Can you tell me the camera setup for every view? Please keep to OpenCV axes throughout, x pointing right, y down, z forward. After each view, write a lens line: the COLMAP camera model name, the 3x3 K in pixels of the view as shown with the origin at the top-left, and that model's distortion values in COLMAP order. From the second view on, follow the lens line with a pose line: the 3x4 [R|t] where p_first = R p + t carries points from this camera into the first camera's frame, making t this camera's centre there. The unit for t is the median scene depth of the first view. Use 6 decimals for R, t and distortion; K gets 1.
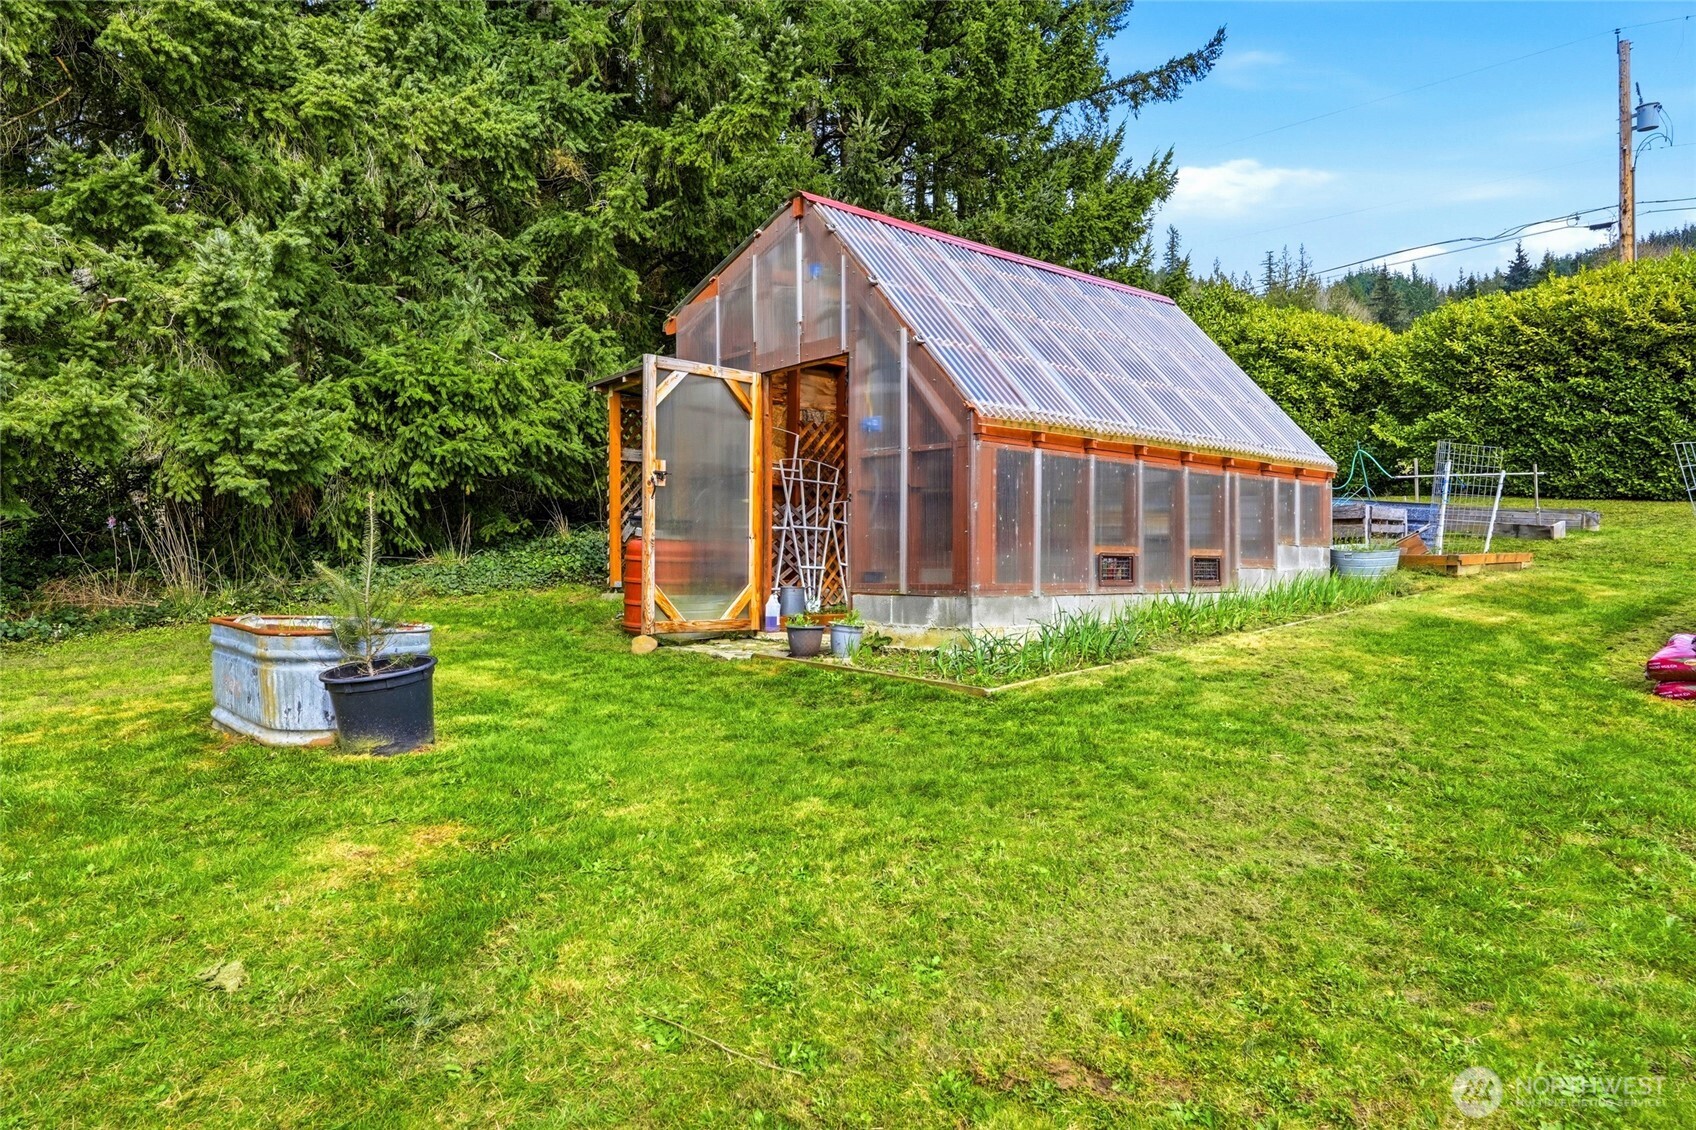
lens RADIAL K [[760.0, 0, 848.0], [0, 760.0, 565.0], [0, 0, 1]] dist [0.000673, 0.000945]
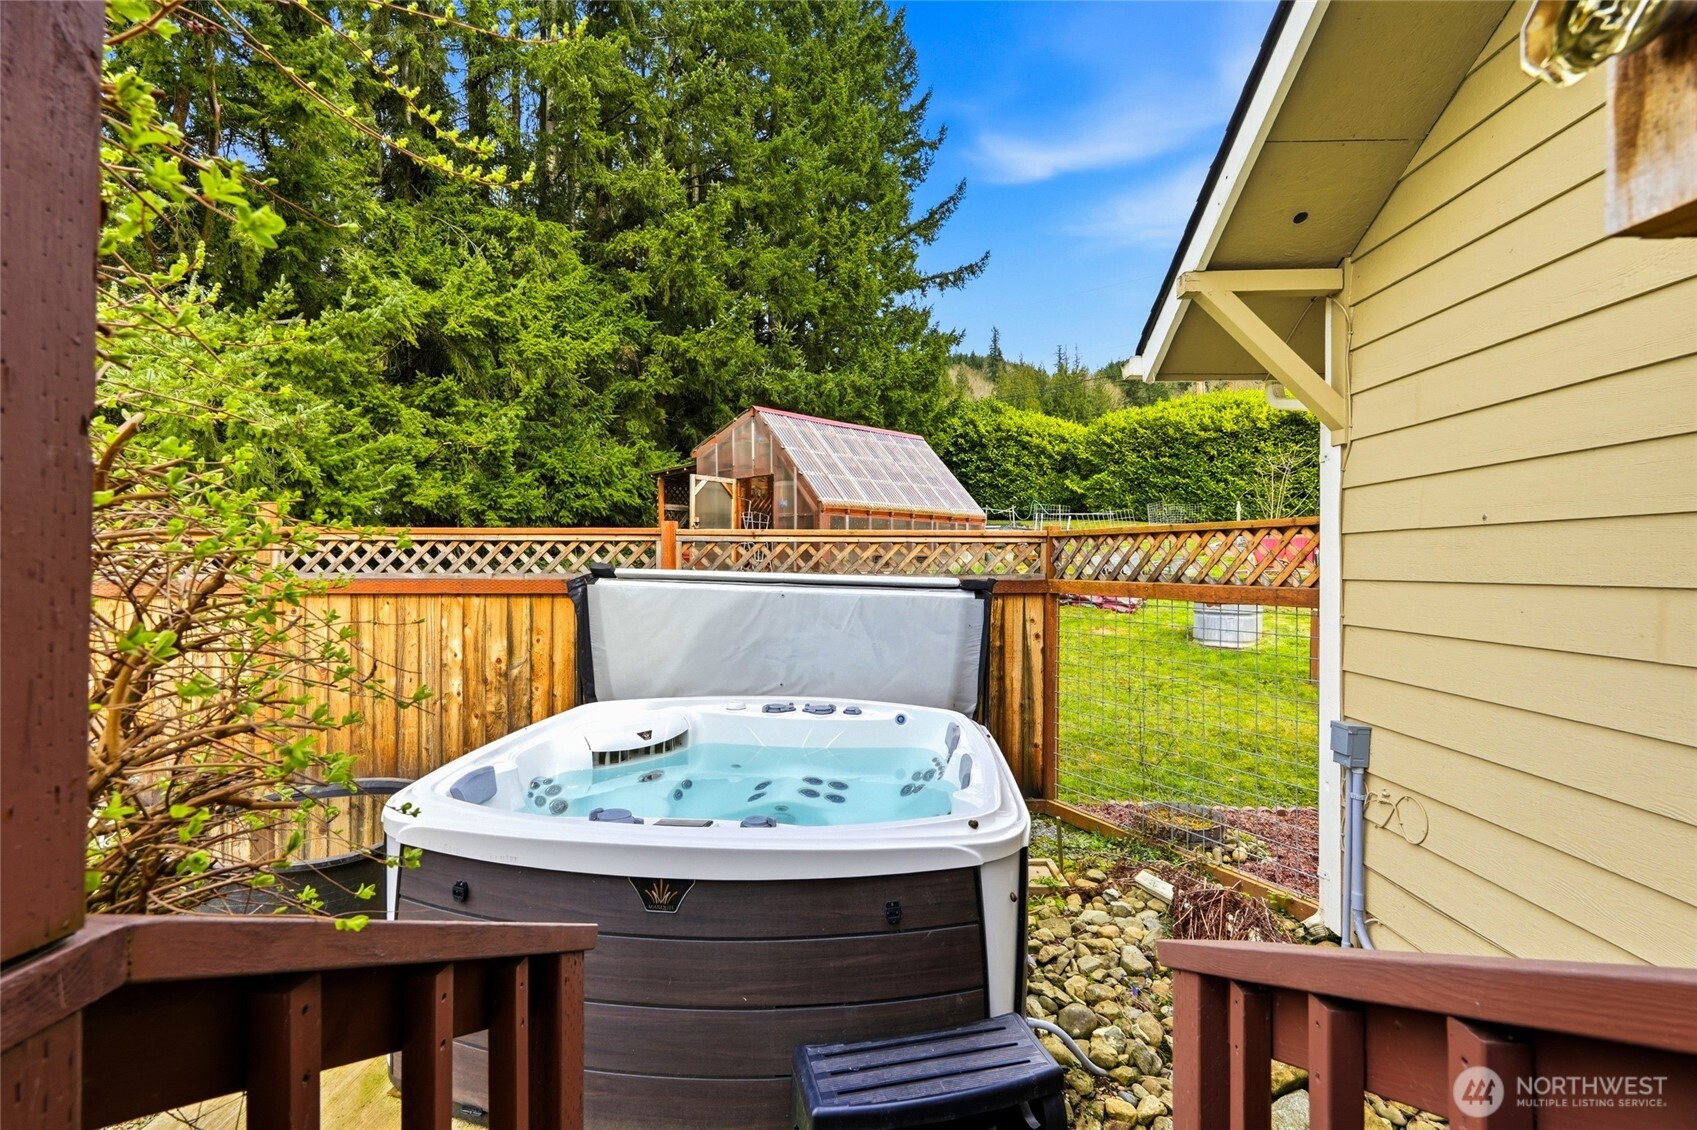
lens RADIAL K [[760.4, 0, 848.5], [0, 760.4, 565.0], [0, 0, 1]] dist [0.000673, 0.000945]
pose [[0.995266, -0.003142, 0.097135, 0.001805], [0.001922, 0.999918, 0.012649, -0.010815], [-0.097167, -0.012403, 0.995191, -1.076365]]
